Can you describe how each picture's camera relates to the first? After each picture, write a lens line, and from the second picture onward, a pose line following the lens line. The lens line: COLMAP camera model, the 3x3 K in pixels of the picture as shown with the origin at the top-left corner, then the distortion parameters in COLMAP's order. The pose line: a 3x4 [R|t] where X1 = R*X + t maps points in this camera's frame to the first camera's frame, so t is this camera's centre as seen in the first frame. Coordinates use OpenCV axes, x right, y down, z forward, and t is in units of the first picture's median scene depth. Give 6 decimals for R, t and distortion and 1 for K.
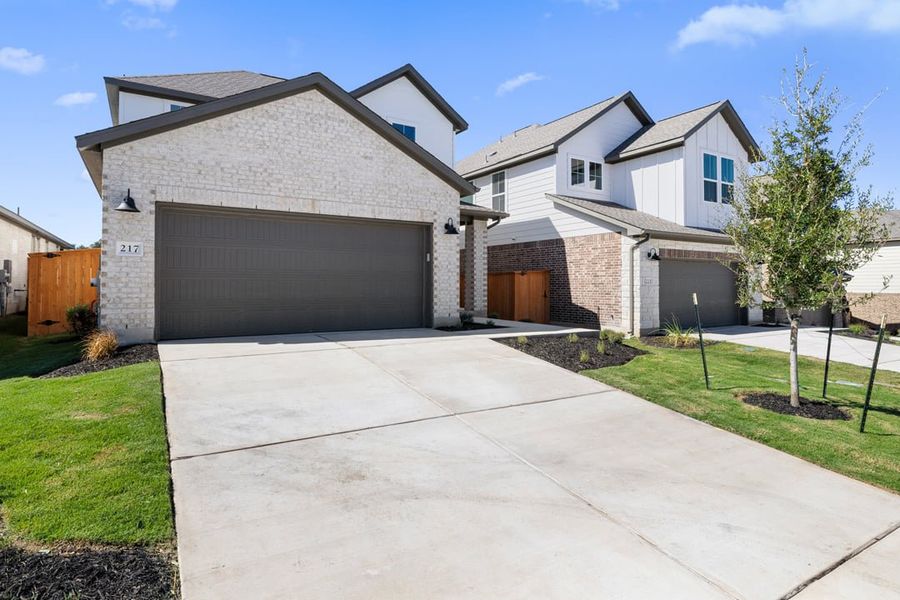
lens RADIAL K [[479.8, 0, 445.9], [0, 479.8, 283.9], [0, 0, 1]] dist [0.000552, 0.000169]
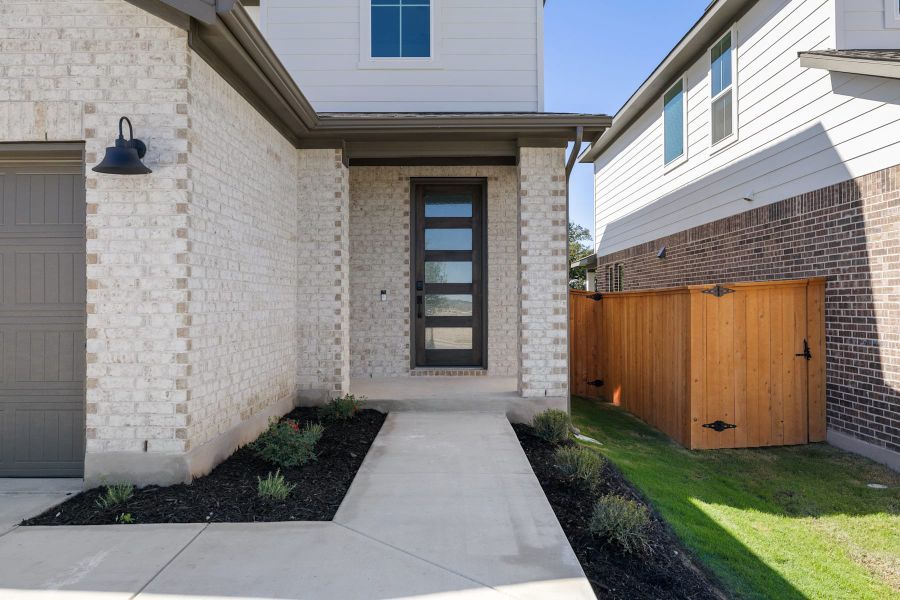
lens RADIAL K [[652.8, 0, 450.0], [0, 652.8, 300.0], [0, 0, 1]] dist [0.000885, -0.000823]
pose [[0.847181, -0.008690, -0.531234, 0.387547], [0.008523, 0.999960, -0.002765, -0.023486], [0.531237, -0.002185, 0.847221, 0.770696]]
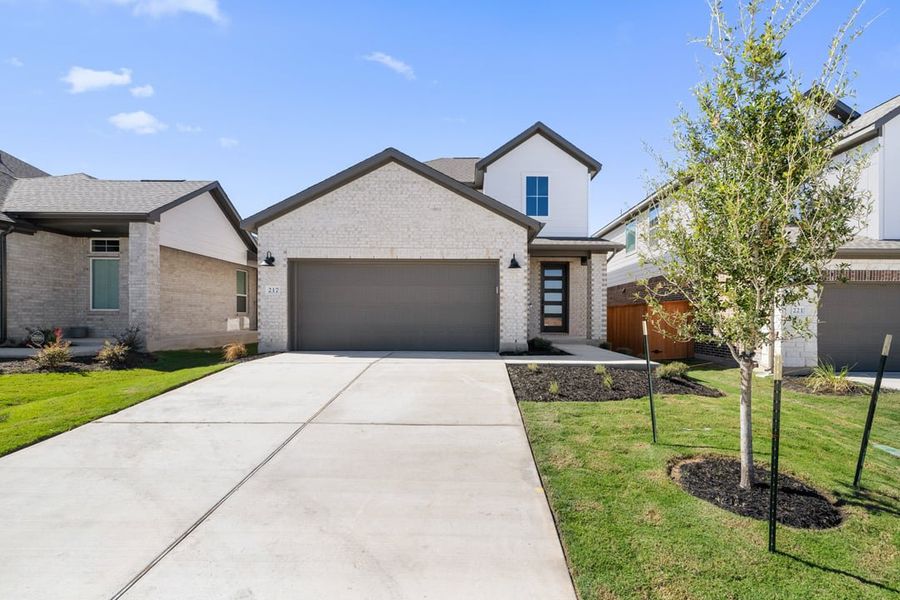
lens RADIAL K [[382.9, 0, 481.2], [0, 382.9, 323.1], [0, 0, 1]] dist [0.003170, 0.000118]
pose [[0.859233, 0.008712, -0.511510, 0.397142], [-0.000827, 0.999877, 0.015640, 0.009088], [0.511583, -0.013016, 0.859135, 0.202819]]
